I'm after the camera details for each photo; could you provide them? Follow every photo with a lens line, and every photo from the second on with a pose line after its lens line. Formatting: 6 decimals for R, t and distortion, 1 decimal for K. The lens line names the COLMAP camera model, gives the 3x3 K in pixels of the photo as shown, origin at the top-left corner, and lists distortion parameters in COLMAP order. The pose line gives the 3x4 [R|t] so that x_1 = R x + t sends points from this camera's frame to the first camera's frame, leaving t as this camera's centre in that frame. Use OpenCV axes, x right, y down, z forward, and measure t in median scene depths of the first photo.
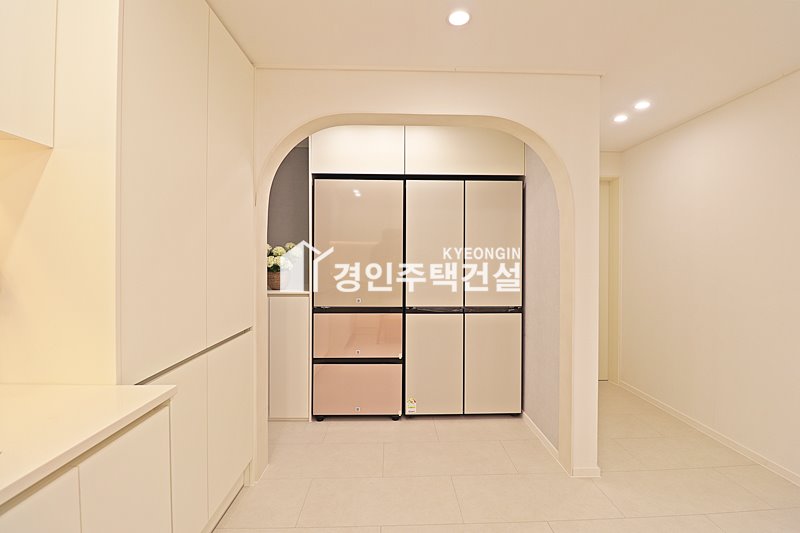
lens RADIAL K [[367.3, 0, 406.8], [0, 367.3, 261.6], [0, 0, 1]] dist [-0.001081, -0.014440]
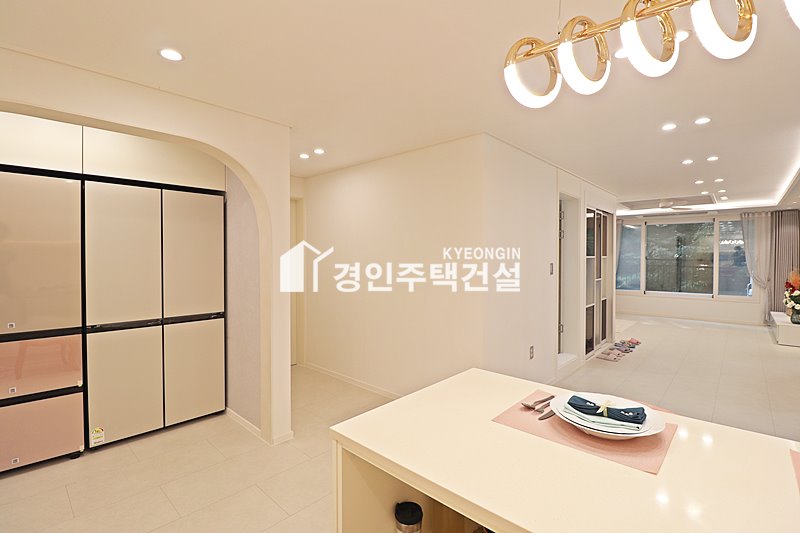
lens RADIAL K [[369.8, 0, 401.7], [0, 369.8, 262.5], [0, 0, 1]] dist [-0.001381, -0.014865]
pose [[0.712412, -0.013124, 0.701639, -0.077524], [0.005916, 0.999902, 0.012696, -0.034254], [-0.701737, -0.004894, 0.712419, -0.145468]]
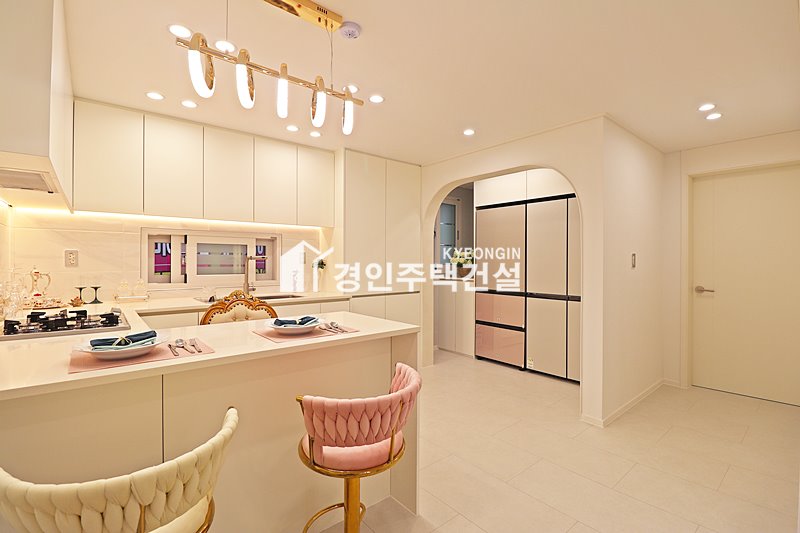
lens RADIAL K [[367.3, 0, 406.8], [0, 367.3, 261.6], [0, 0, 1]] dist [-0.001081, -0.014440]
pose [[0.625876, 0.002051, -0.779920, 0.819331], [-0.007713, 0.999964, -0.003560, 0.012212], [0.779885, 0.008243, 0.625869, -0.257935]]
